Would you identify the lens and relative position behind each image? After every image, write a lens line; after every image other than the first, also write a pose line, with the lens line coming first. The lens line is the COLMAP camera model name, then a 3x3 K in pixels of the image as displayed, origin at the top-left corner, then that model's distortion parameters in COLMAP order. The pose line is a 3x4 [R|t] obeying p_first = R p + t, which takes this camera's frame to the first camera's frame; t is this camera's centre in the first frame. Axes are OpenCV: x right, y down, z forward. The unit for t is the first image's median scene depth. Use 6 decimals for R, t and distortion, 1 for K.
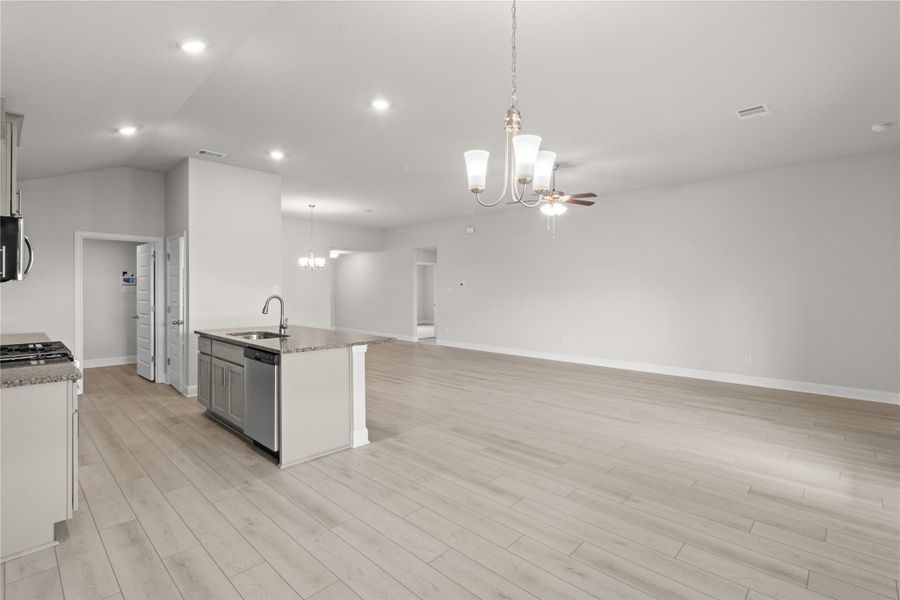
lens RADIAL K [[423.3, 0, 456.5], [0, 423.3, 290.8], [0, 0, 1]] dist [0.004460, -0.000119]
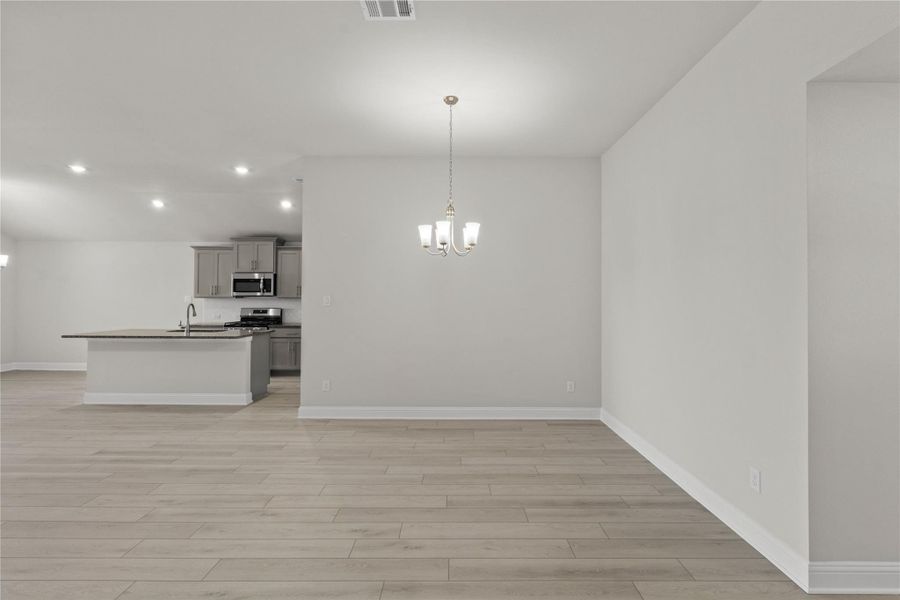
lens RADIAL K [[423.3, 0, 456.5], [0, 423.3, 290.8], [0, 0, 1]] dist [0.004460, -0.000119]
pose [[-0.736287, -0.017965, -0.676431, -0.154670], [-0.005297, 0.999770, -0.020786, -0.004775], [0.676648, -0.011721, -0.736213, 2.914096]]
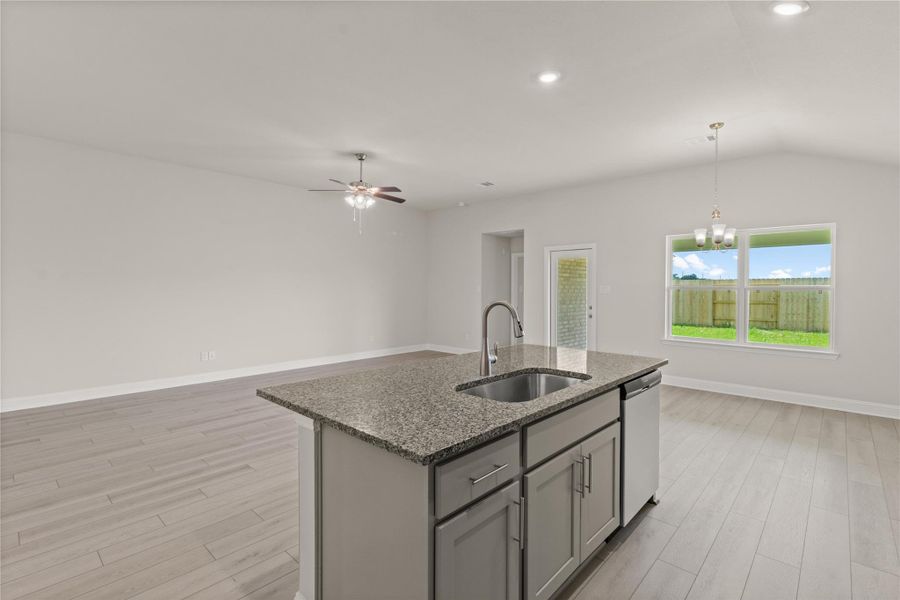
lens RADIAL K [[423.3, 0, 456.5], [0, 423.3, 290.8], [0, 0, 1]] dist [0.004460, -0.000119]
pose [[-0.005769, -0.007132, 0.999958, -1.068472], [-0.003777, 0.999968, 0.007110, -0.003367], [-0.999976, -0.003736, -0.005795, 1.193151]]
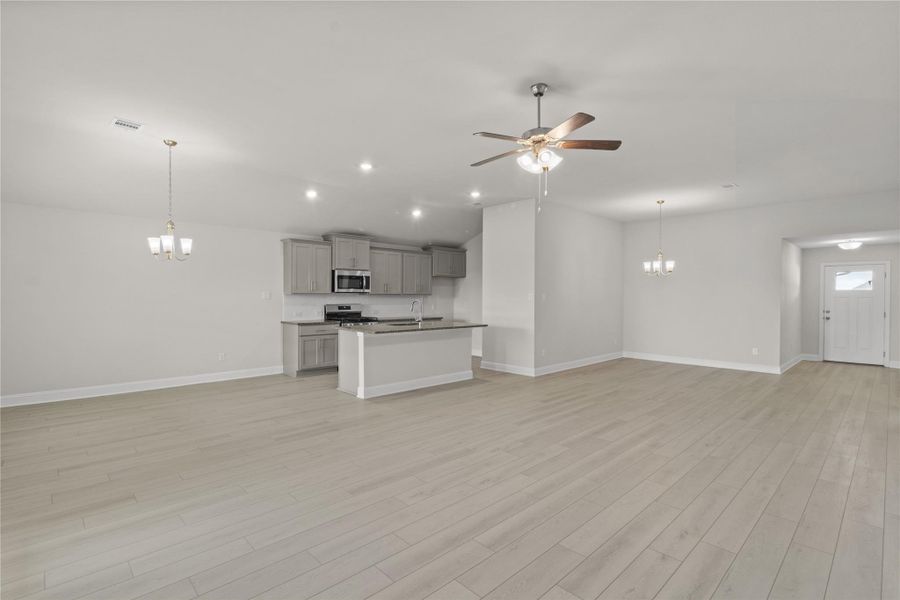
lens RADIAL K [[426.9, 0, 452.1], [0, 426.9, 297.8], [0, 0, 1]] dist [0.000693, 0.000126]
pose [[-0.048047, 0.003843, -0.998838, 1.260932], [-0.007686, 0.999962, 0.004217, -0.003119], [0.998816, 0.007880, -0.048015, 1.365771]]
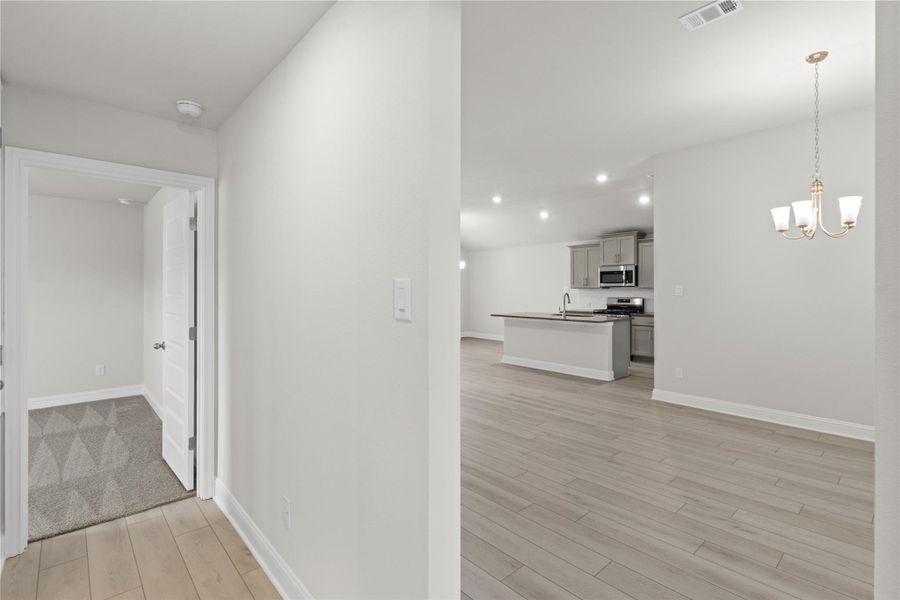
lens RADIAL K [[428.5, 0, 453.0], [0, 428.5, 287.5], [0, 0, 1]] dist [0.001456, 0.000389]
pose [[-0.995643, 0.000570, 0.093240, -0.158291], [0.000272, 0.999995, -0.003214, -0.004875], [-0.093241, -0.003174, -0.995638, 3.096690]]
